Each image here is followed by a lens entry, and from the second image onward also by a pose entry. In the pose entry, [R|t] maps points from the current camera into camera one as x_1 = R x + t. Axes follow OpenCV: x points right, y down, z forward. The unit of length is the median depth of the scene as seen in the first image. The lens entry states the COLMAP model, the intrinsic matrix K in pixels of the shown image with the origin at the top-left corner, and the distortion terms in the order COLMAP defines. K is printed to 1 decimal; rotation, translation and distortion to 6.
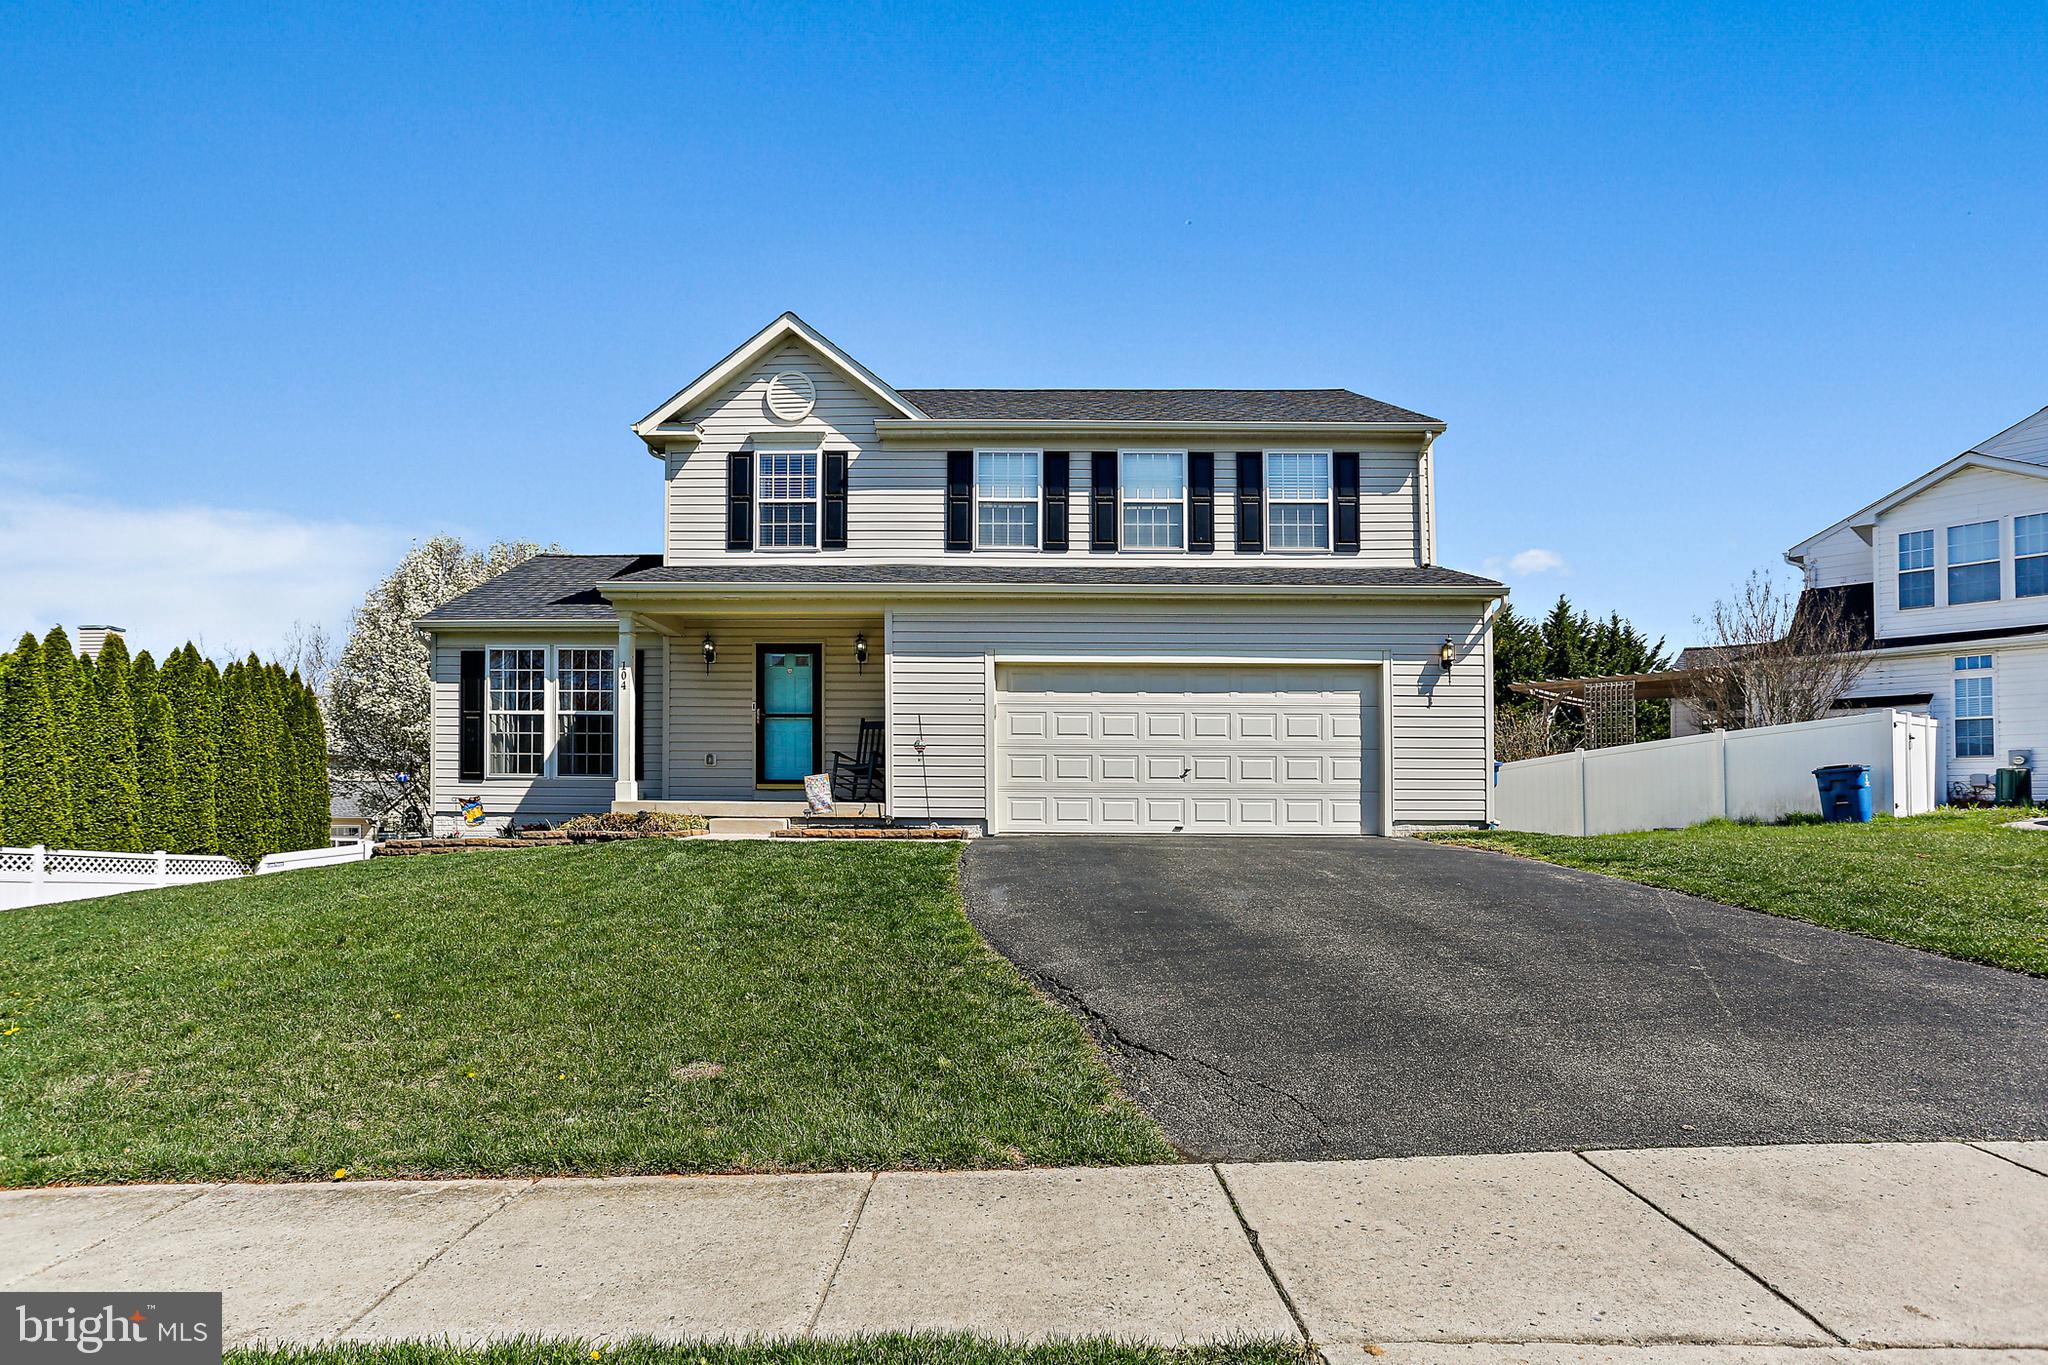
lens RADIAL K [[1037.9, 0, 1013.8], [0, 1037.9, 779.7], [0, 0, 1]] dist [-0.043961, 0.000878]
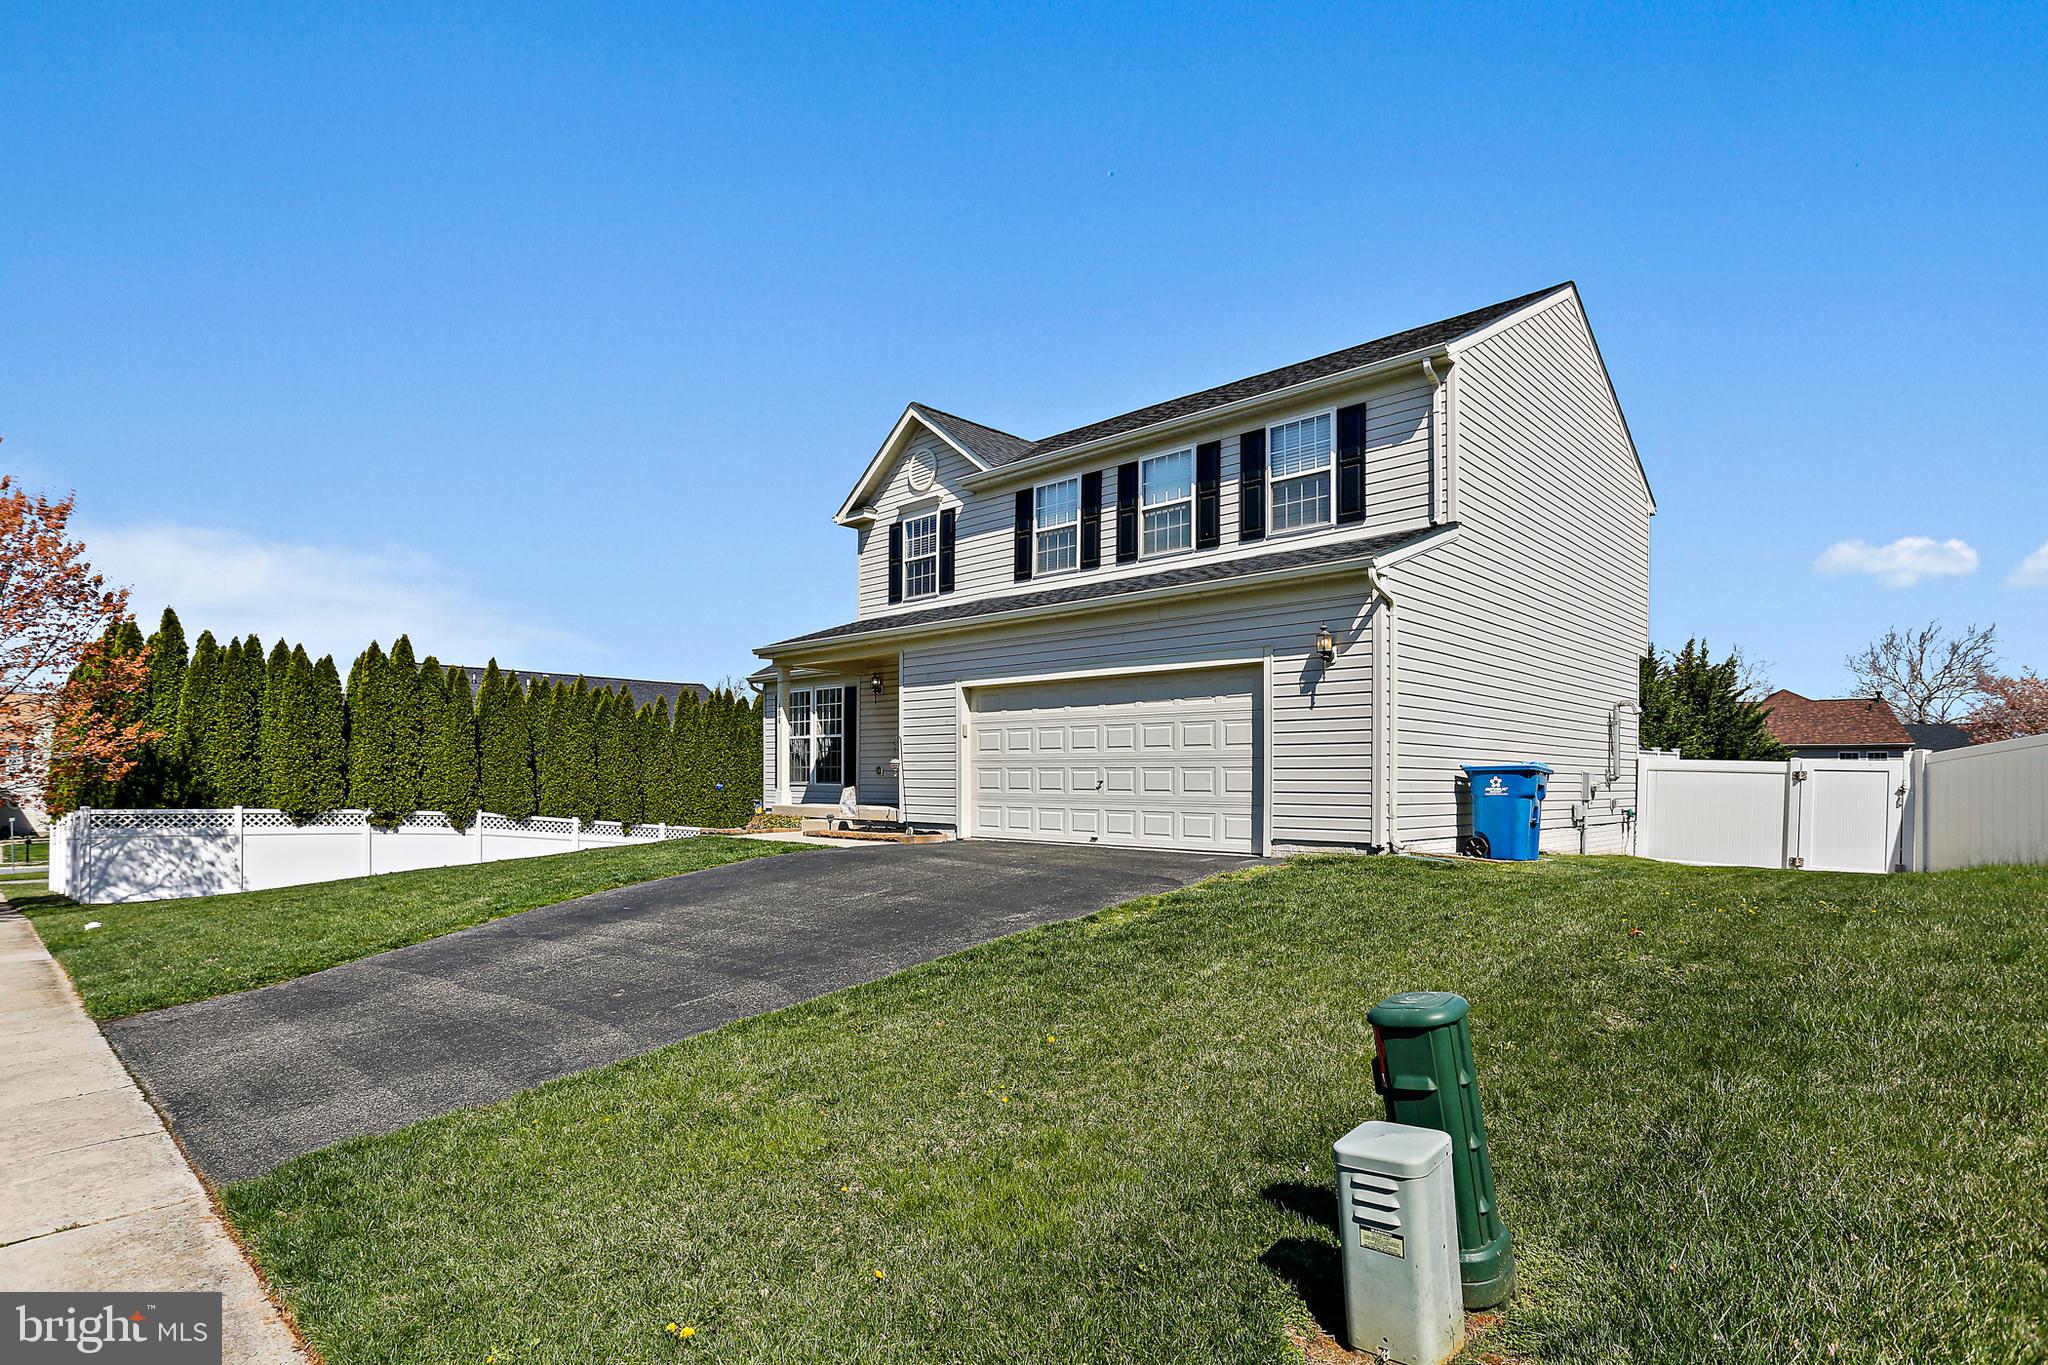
lens RADIAL K [[1037.9, 0, 1013.8], [0, 1037.9, 779.7], [0, 0, 1]] dist [-0.043961, 0.000878]
pose [[0.733748, -0.002675, -0.679417, 0.696206], [0.016022, 0.999782, 0.013367, -0.022925], [0.679233, -0.020693, 0.733631, 0.175427]]
